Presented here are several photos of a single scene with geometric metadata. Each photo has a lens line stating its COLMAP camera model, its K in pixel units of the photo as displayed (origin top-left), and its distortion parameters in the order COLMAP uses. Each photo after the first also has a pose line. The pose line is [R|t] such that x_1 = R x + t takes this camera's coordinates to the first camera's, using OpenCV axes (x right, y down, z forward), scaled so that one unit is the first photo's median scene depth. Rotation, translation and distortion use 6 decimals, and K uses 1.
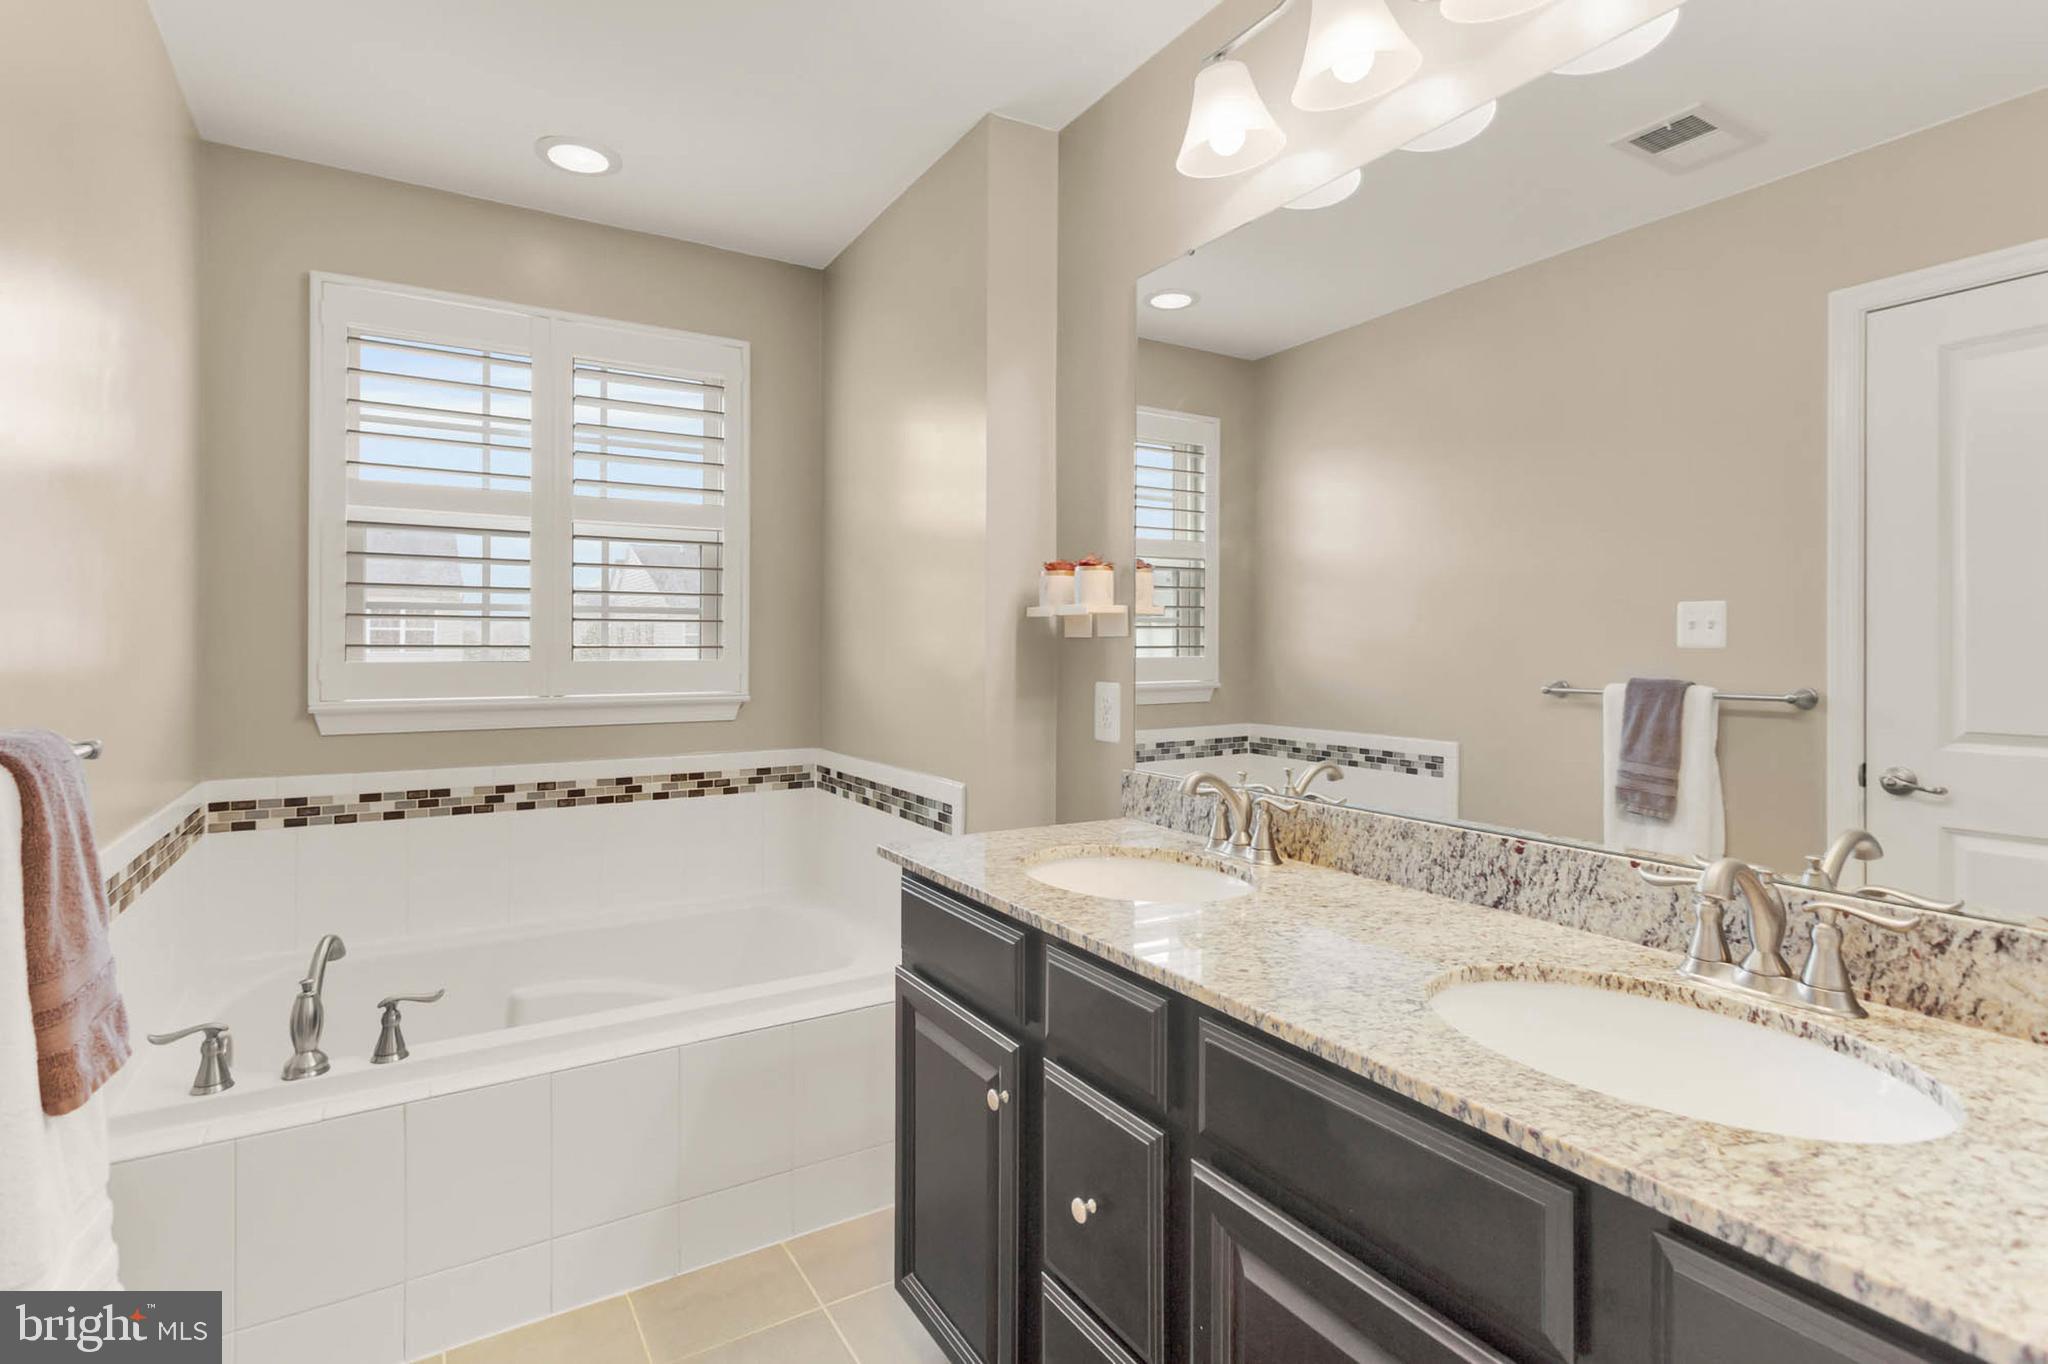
lens RADIAL K [[1002.2, 0, 1024.0], [0, 1002.2, 682.0], [0, 0, 1]] dist [0.002169, 0.000426]
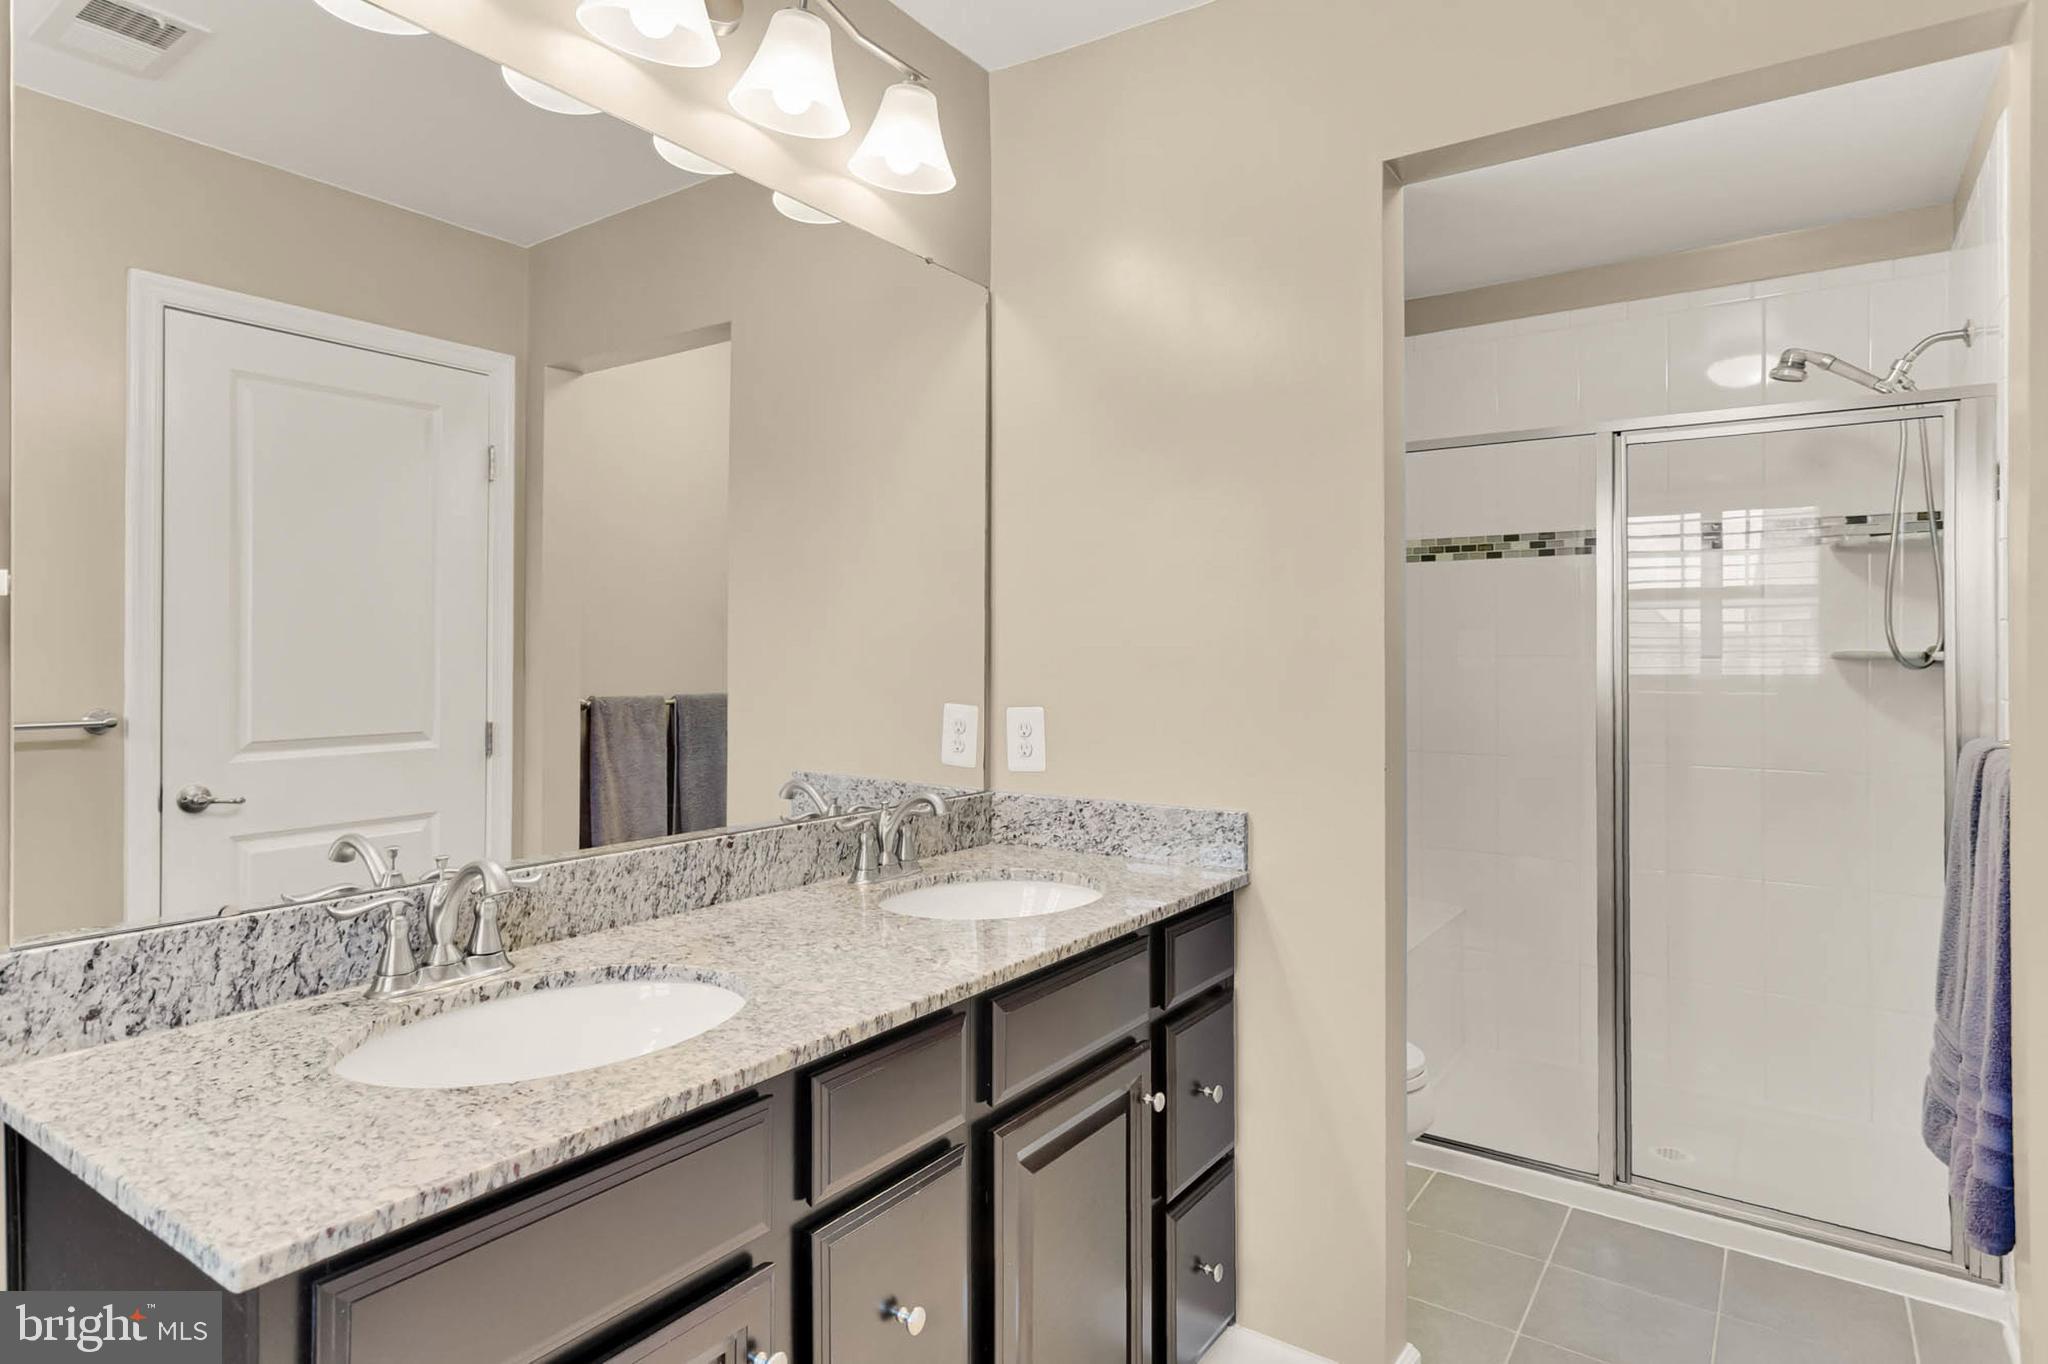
lens RADIAL K [[1114.1, 0, 1024.0], [0, 1114.1, 682.0], [0, 0, 1]] dist [0.035676, 0.000390]
pose [[-0.404869, -0.020323, 0.914149, -0.750190], [0.029380, 0.998948, 0.035221, -0.048444], [-0.913903, 0.041117, -0.403845, 1.133635]]
